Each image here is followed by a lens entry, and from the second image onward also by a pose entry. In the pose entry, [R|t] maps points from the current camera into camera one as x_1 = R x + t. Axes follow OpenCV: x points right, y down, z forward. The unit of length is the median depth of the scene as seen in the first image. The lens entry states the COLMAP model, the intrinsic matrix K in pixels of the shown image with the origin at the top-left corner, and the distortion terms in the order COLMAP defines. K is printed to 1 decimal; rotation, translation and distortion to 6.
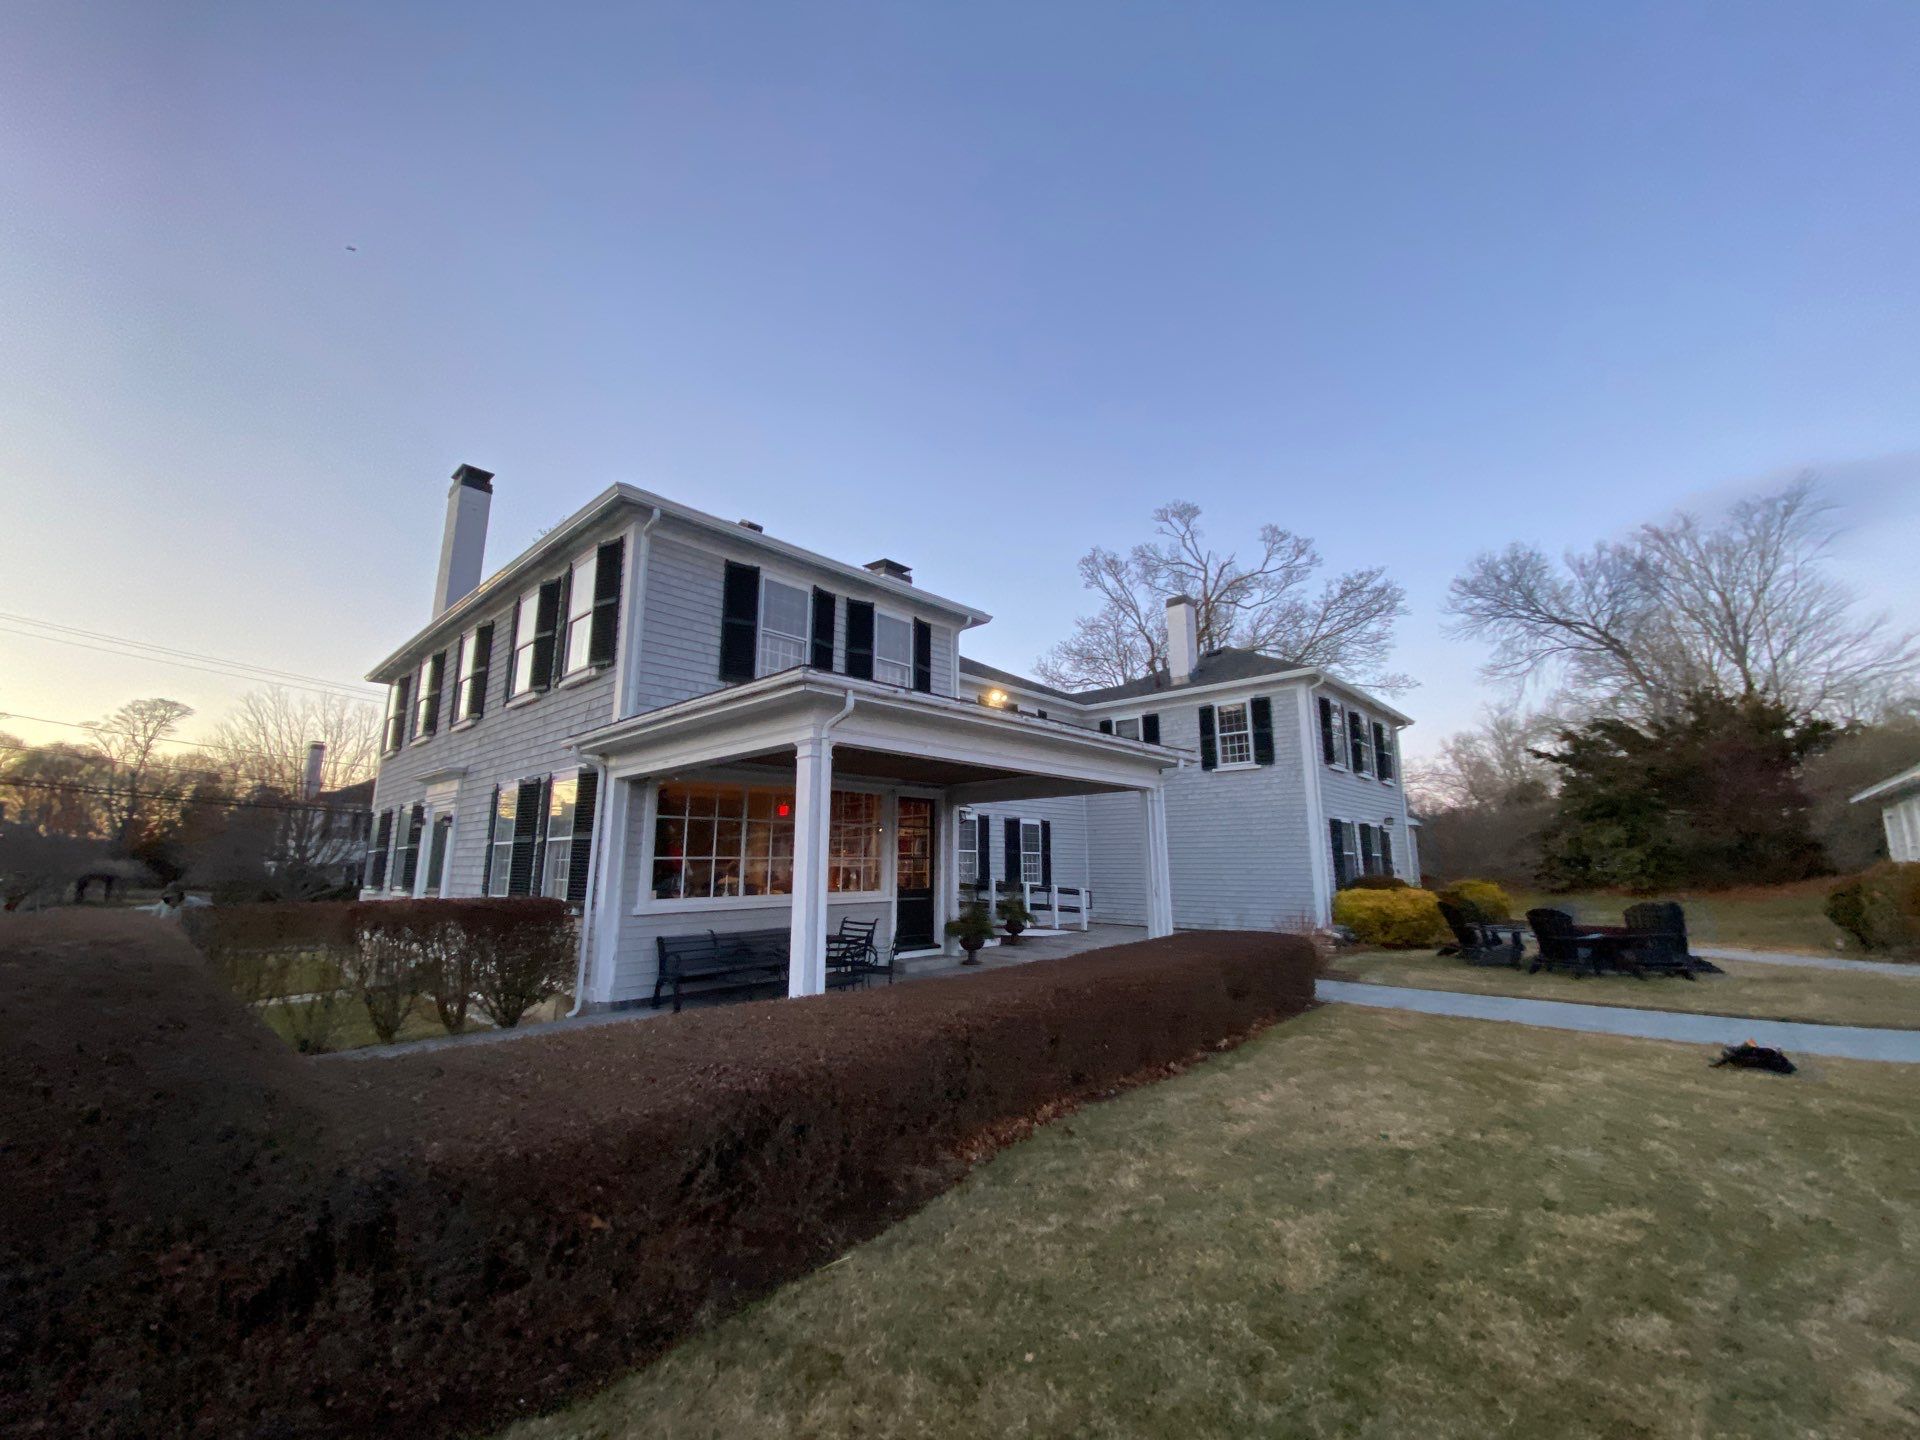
lens RADIAL K [[773.6, 0, 960.0], [0, 773.6, 720.0], [0, 0, 1]] dist [-0.000850, -0.000015]
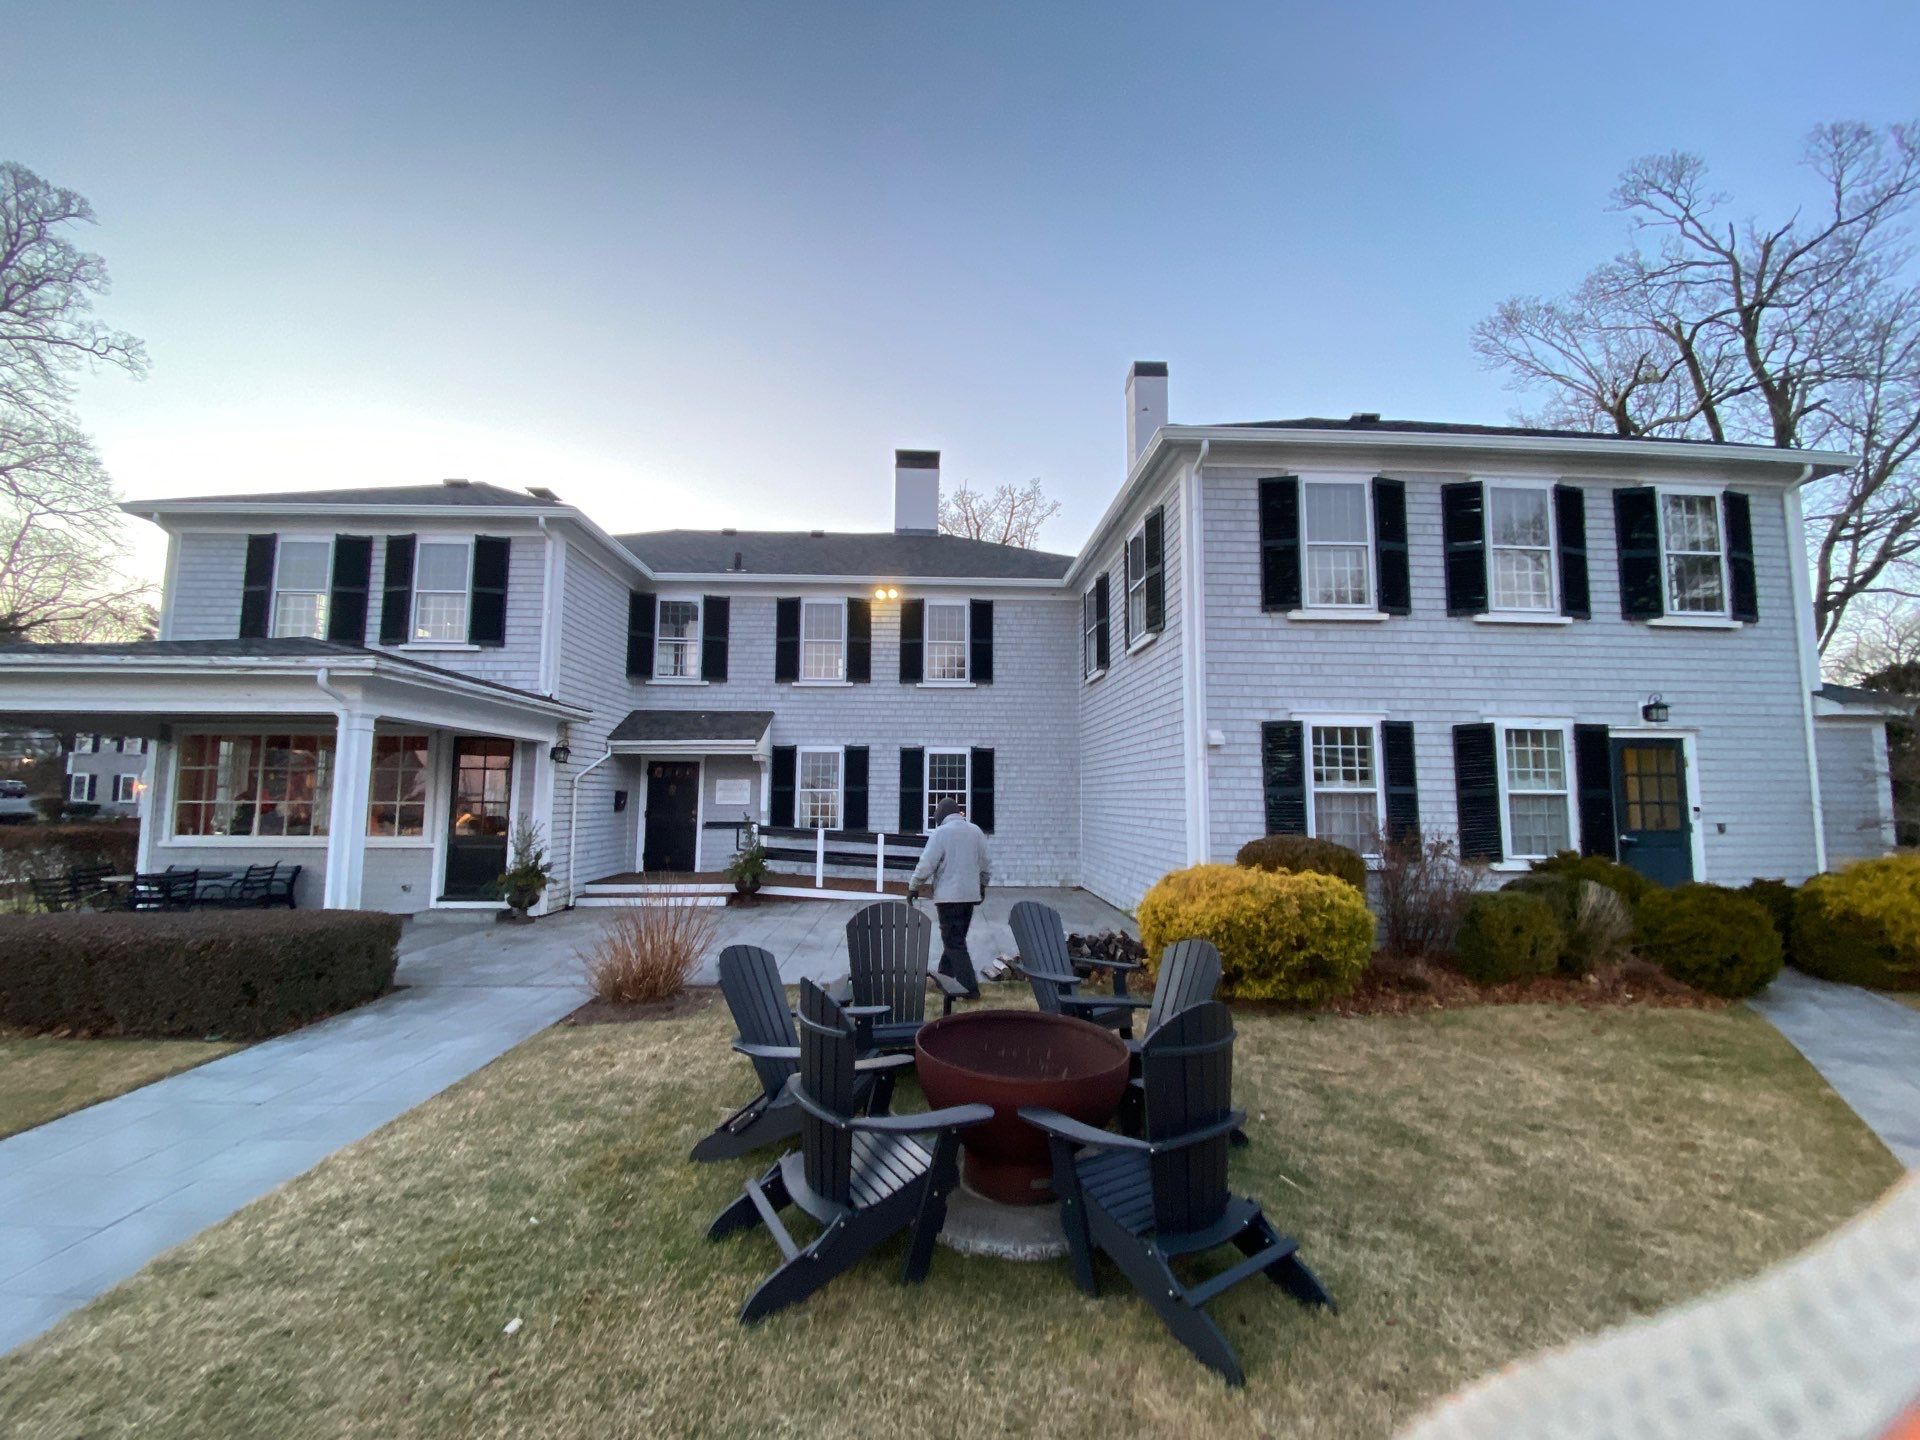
lens RADIAL K [[788.5, 0, 964.2], [0, 788.5, 765.6], [0, 0, 1]] dist [-0.013106, 0.000029]
pose [[0.726832, -0.037879, -0.685770, 0.647236], [0.128795, 0.988282, 0.081919, 0.086496], [0.674631, -0.147865, 0.723194, 0.459376]]
